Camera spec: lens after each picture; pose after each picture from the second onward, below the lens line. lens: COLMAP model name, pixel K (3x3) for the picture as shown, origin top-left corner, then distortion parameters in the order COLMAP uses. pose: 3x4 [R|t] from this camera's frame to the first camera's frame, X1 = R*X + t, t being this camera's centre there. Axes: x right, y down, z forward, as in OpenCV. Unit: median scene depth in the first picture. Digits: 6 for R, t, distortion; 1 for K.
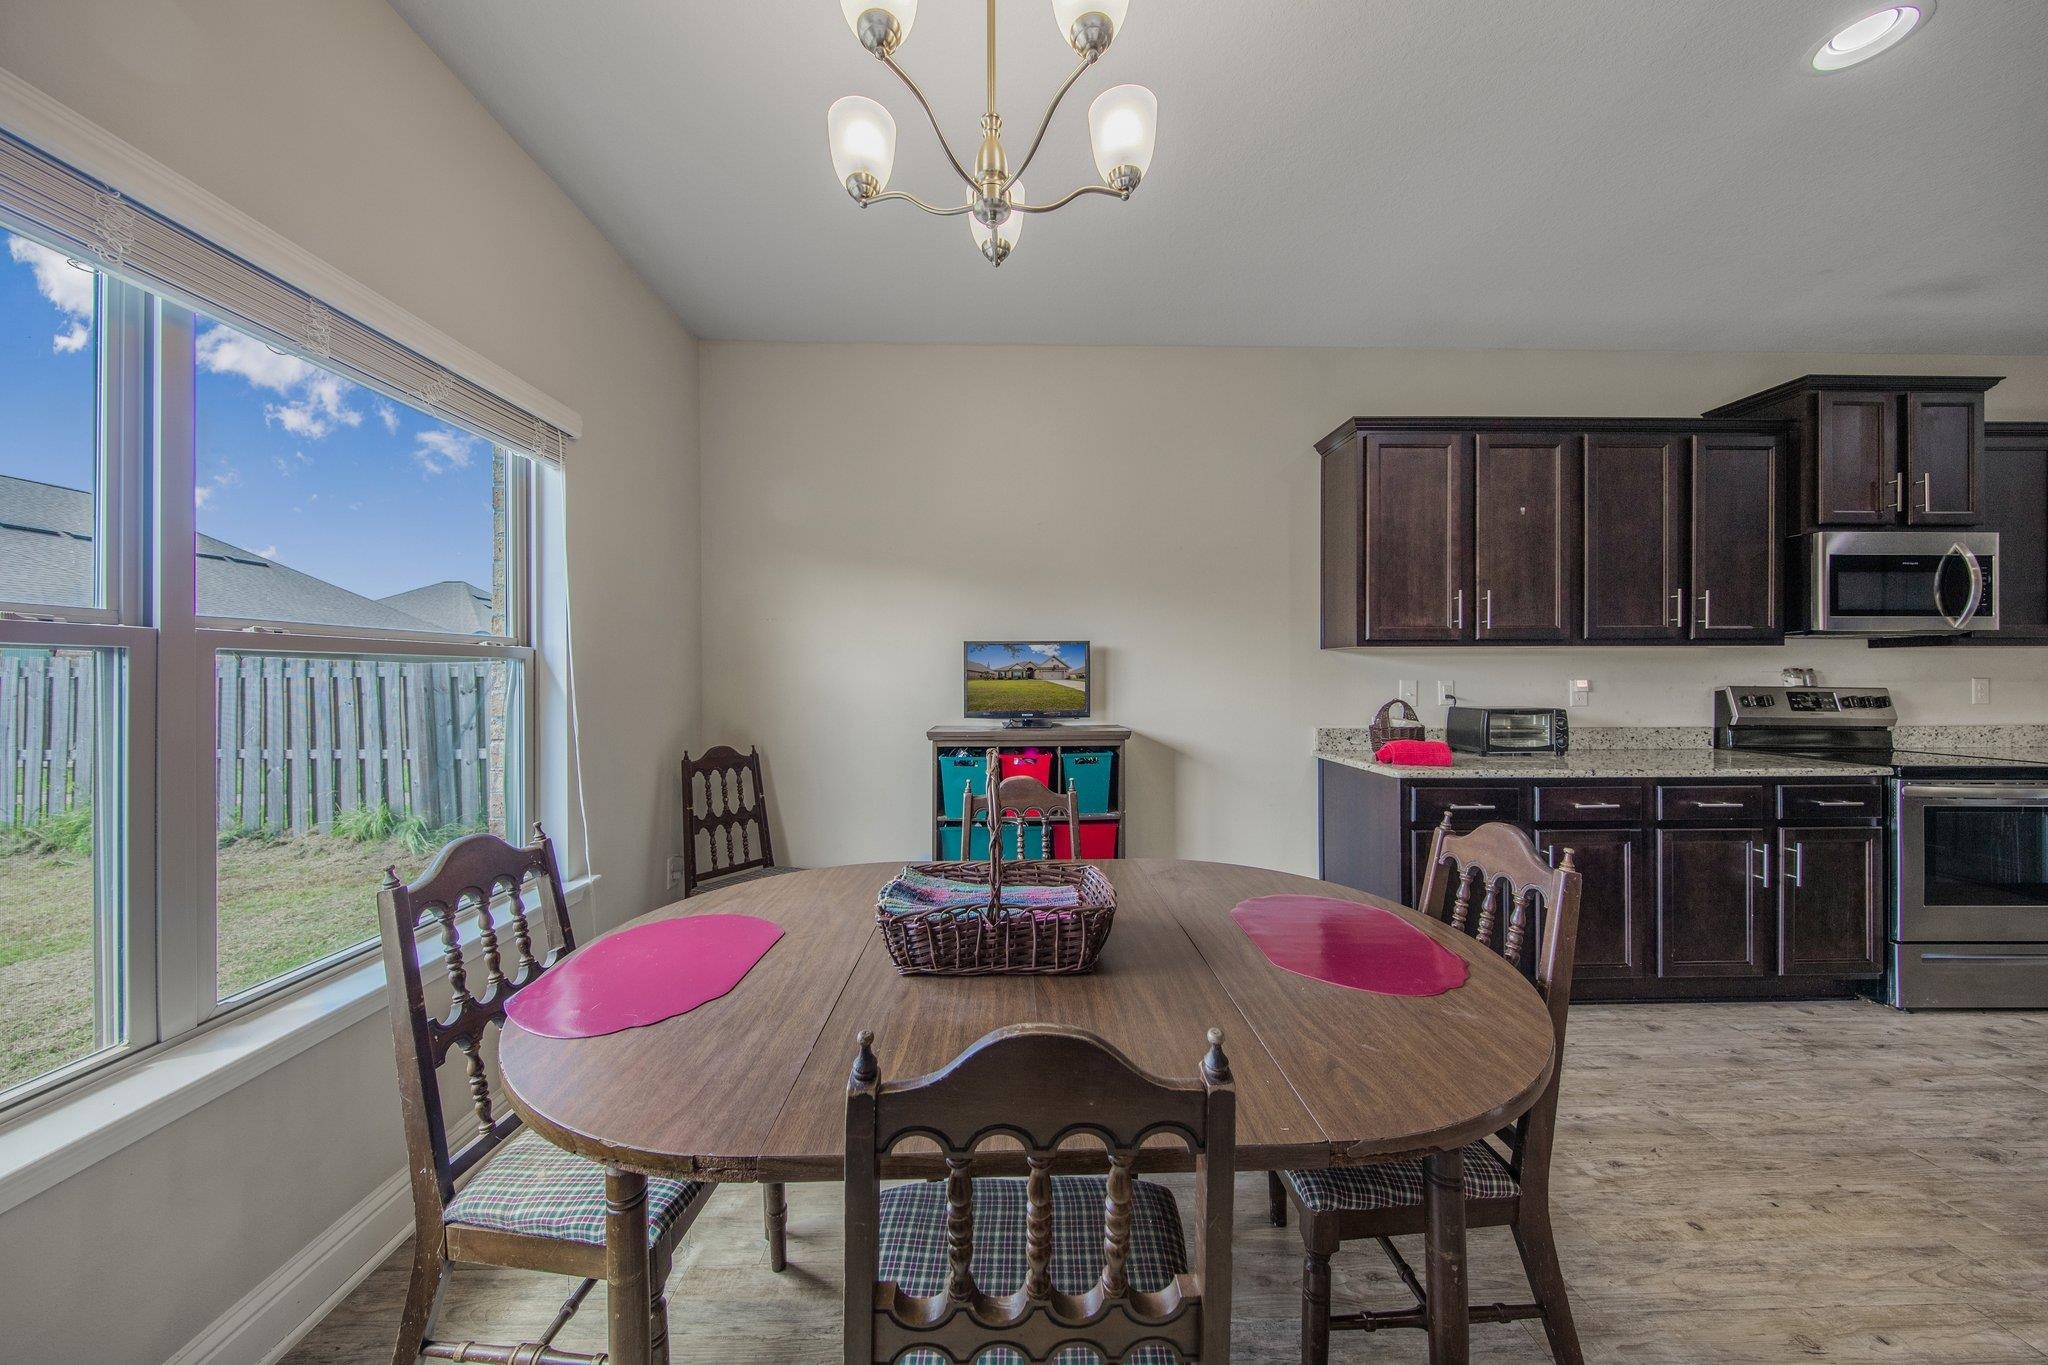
lens RADIAL K [[662.8, 0, 1016.7], [0, 662.8, 671.4], [0, 0, 1]] dist [0.002647, -0.000828]
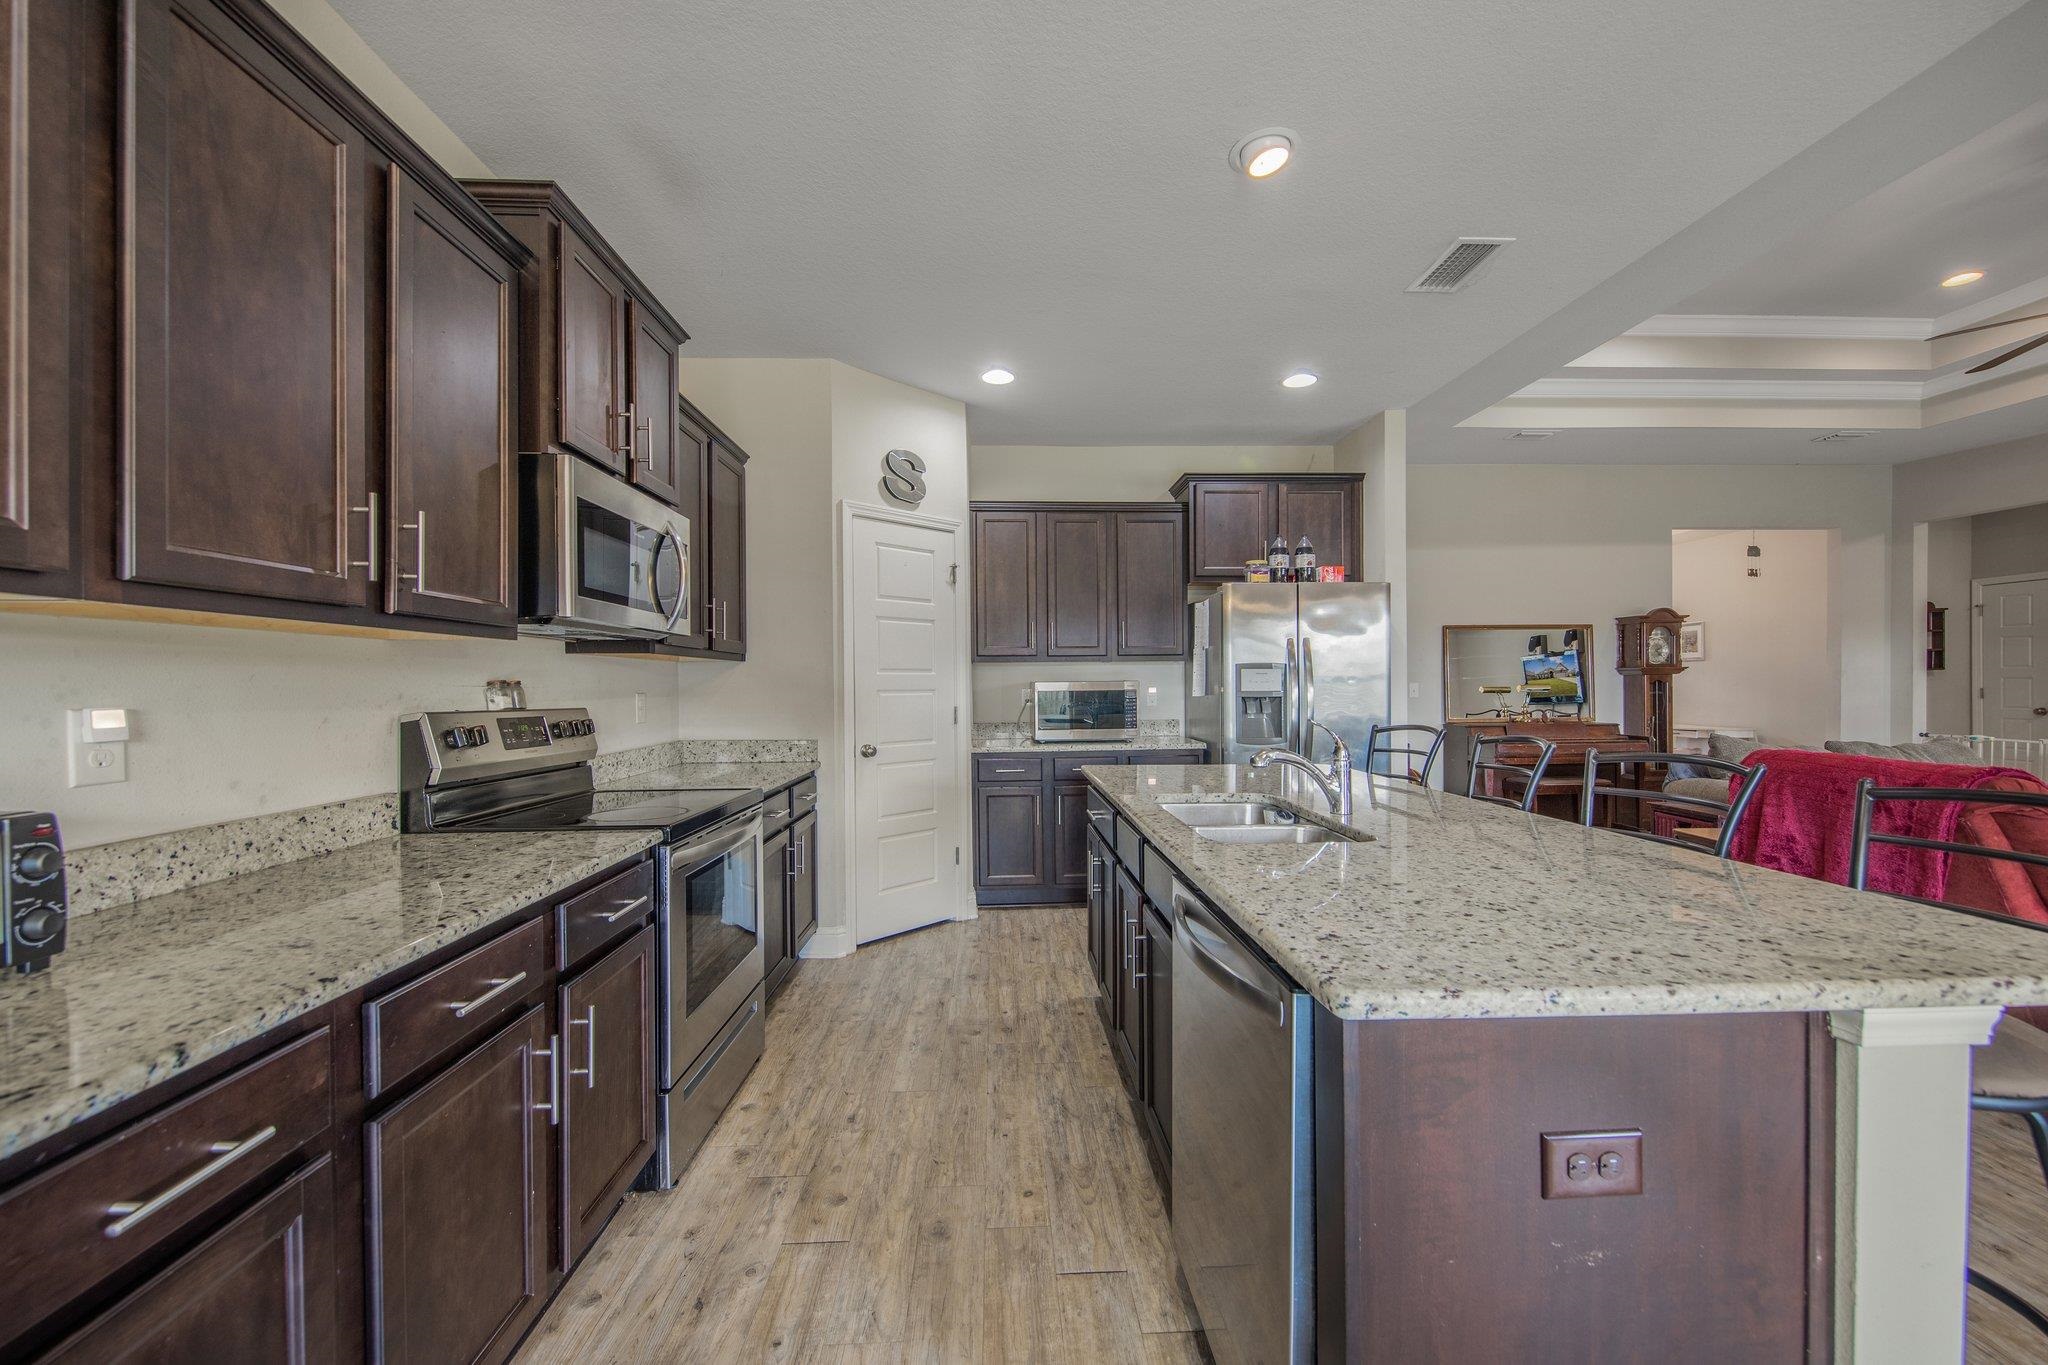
lens RADIAL K [[776.6, 0, 1030.9], [0, 776.6, 685.2], [0, 0, 1]] dist [0.002494, -0.002350]
pose [[-0.023511, 0.001117, 0.999723, 0.475496], [0.005702, 0.999983, -0.000983, 0.003321], [-0.999707, 0.005677, -0.023517, 0.576543]]
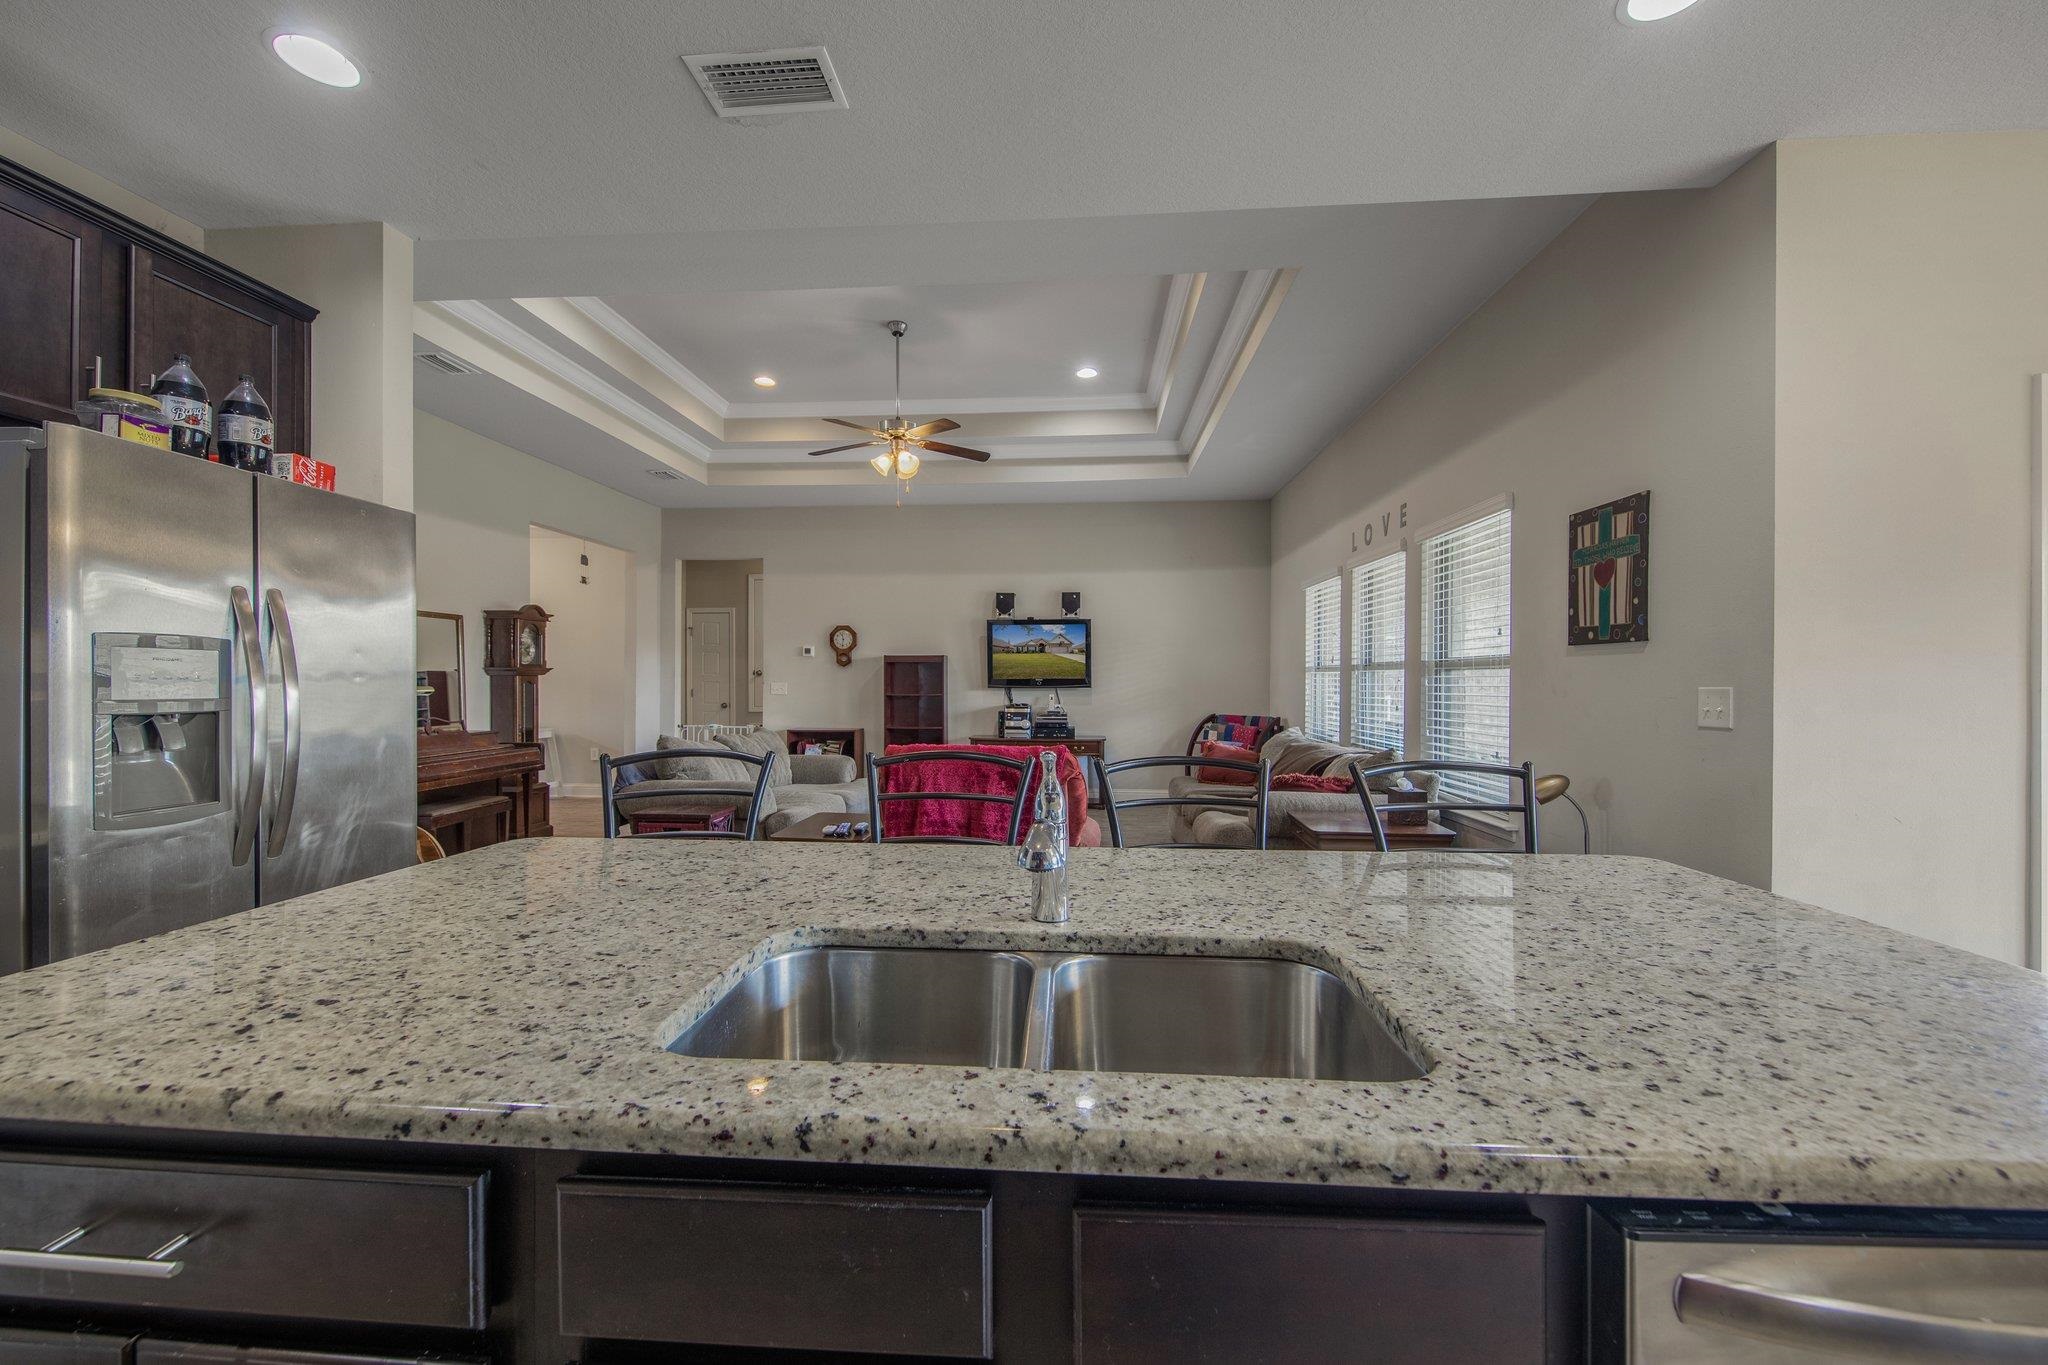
lens RADIAL K [[776.6, 0, 1019.3], [0, 776.6, 681.7], [0, 0, 1]] dist [0.002494, -0.002350]
pose [[-0.995039, 0.001850, 0.099469, 1.191180], [0.001615, 0.999996, -0.002445, 0.004522], [-0.099473, -0.002272, -0.995038, 0.670001]]
